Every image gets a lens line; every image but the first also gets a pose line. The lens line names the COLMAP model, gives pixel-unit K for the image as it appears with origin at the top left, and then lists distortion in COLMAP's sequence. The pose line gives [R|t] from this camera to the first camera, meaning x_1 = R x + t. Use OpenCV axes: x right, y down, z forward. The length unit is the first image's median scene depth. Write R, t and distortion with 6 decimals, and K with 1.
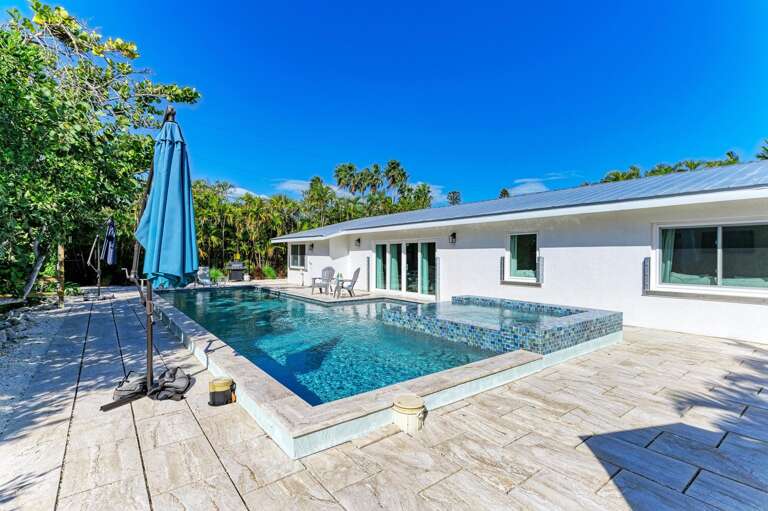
lens RADIAL K [[363.4, 0, 380.2], [0, 363.4, 254.5], [0, 0, 1]] dist [0.002367, -0.000901]
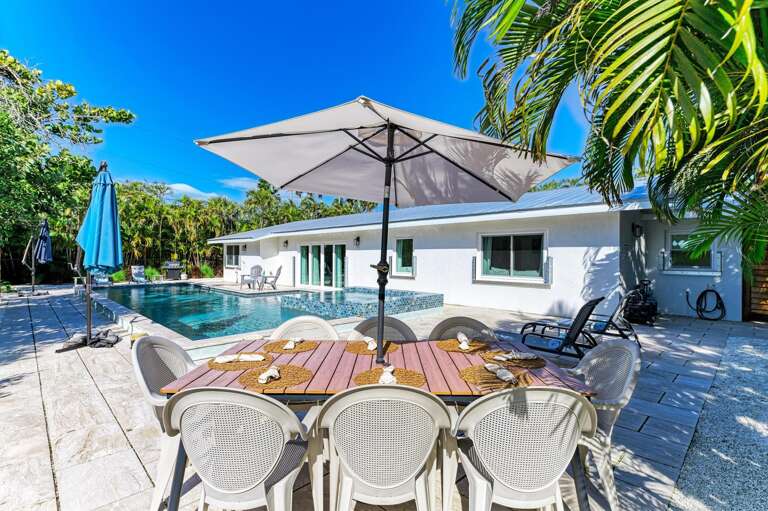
lens RADIAL K [[363.4, 0, 384.5], [0, 363.4, 255.8], [0, 0, 1]] dist [0.002367, -0.000901]
pose [[0.991546, 0.001061, 0.129753, 0.125956], [-0.001405, 0.999996, 0.002561, 0.000792], [-0.129750, -0.002722, 0.991543, -0.213820]]
